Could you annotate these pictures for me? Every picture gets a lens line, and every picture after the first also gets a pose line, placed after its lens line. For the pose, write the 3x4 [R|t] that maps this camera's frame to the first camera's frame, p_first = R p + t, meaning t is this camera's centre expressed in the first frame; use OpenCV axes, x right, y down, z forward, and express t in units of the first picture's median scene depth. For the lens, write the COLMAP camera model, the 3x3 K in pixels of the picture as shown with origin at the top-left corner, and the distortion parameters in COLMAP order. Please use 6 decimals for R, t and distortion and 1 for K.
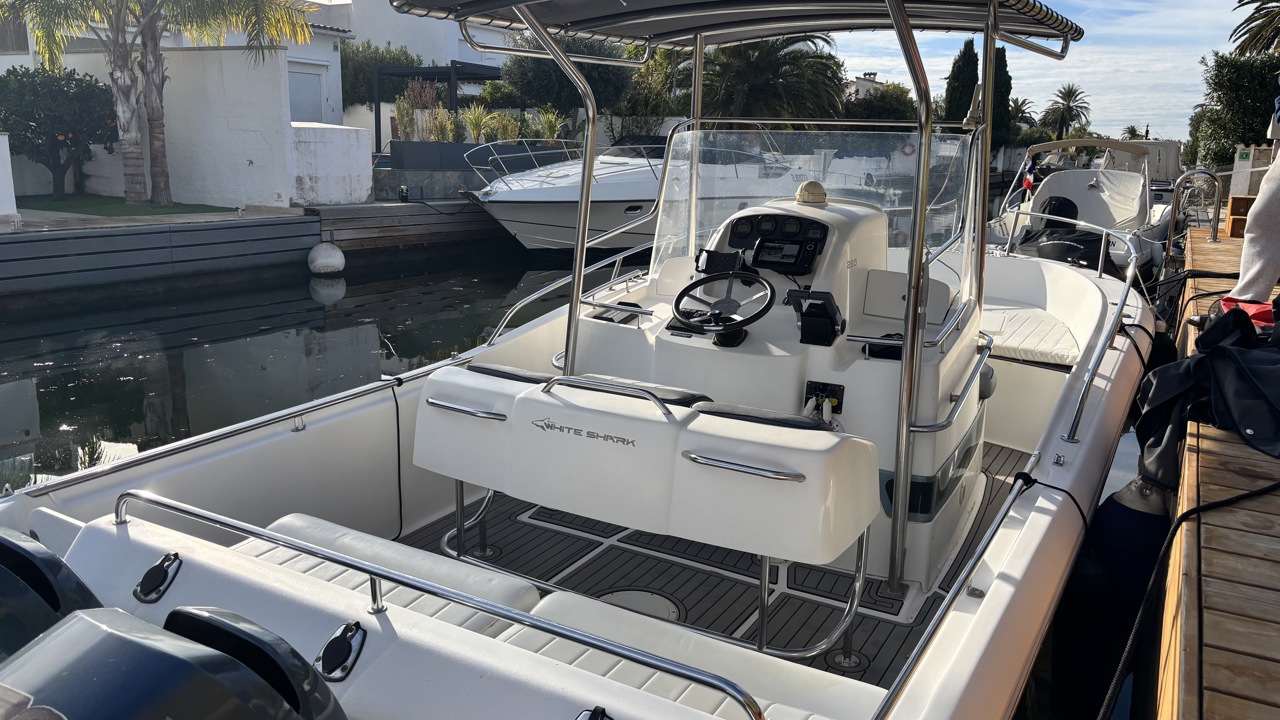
lens RADIAL K [[939.6, 0, 640.0], [0, 939.6, 360.0], [0, 0, 1]] dist [0.064448, -0.096697]
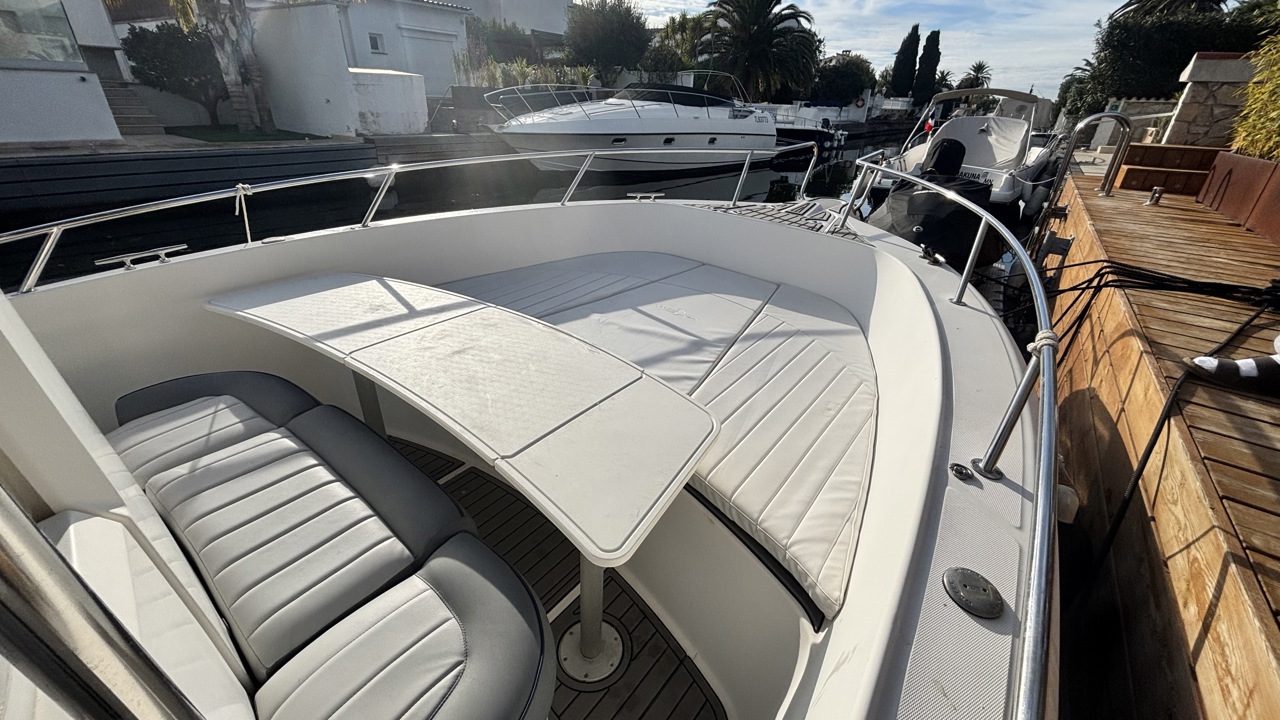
lens RADIAL K [[508.3, 0, 636.6], [0, 508.3, 357.4], [0, 0, 1]] dist [-0.001406, -0.000105]
pose [[0.992760, 0.063100, -0.102204, 0.090690], [-0.036371, 0.968869, 0.244887, -0.033546], [0.114474, -0.239397, 0.964150, 0.188779]]
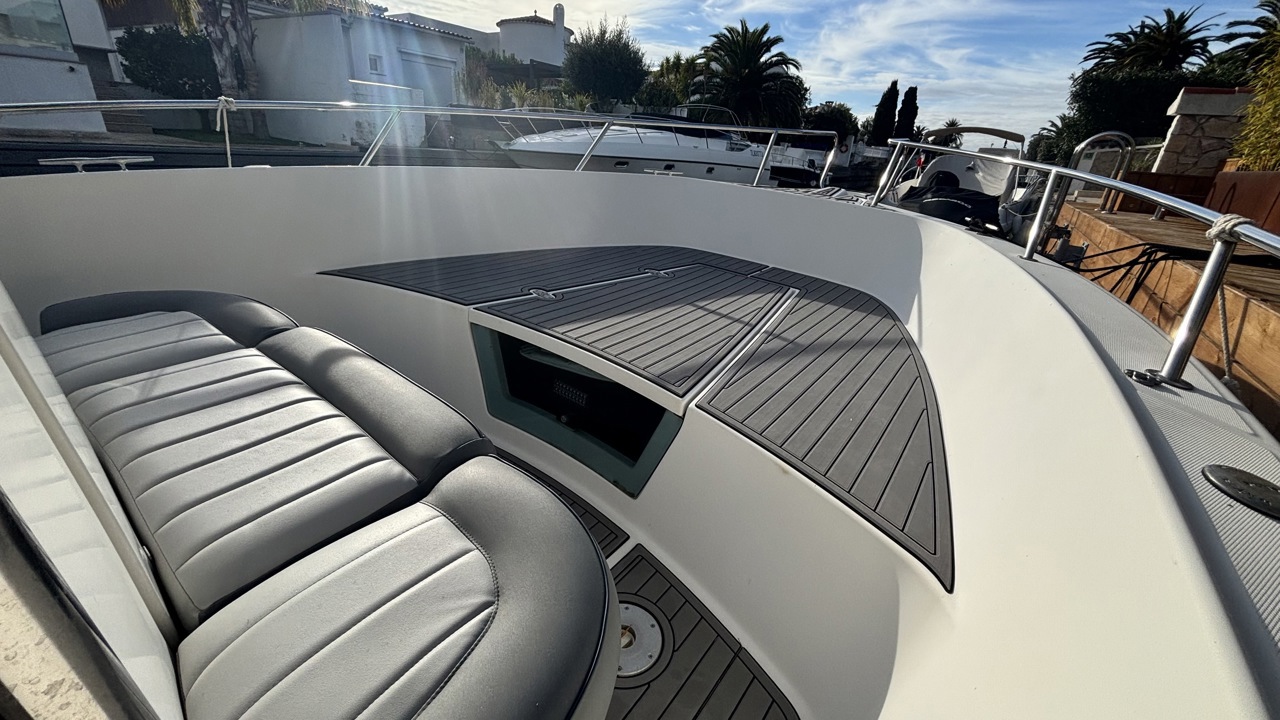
lens RADIAL K [[505.9, 0, 636.3], [0, 505.9, 360.0], [0, 0, 1]] dist [0.002536, -0.004804]
pose [[0.993442, 0.086877, -0.074335, 0.082144], [-0.071981, 0.980331, 0.183764, -0.016501], [0.088837, -0.177208, 0.980156, 0.197200]]
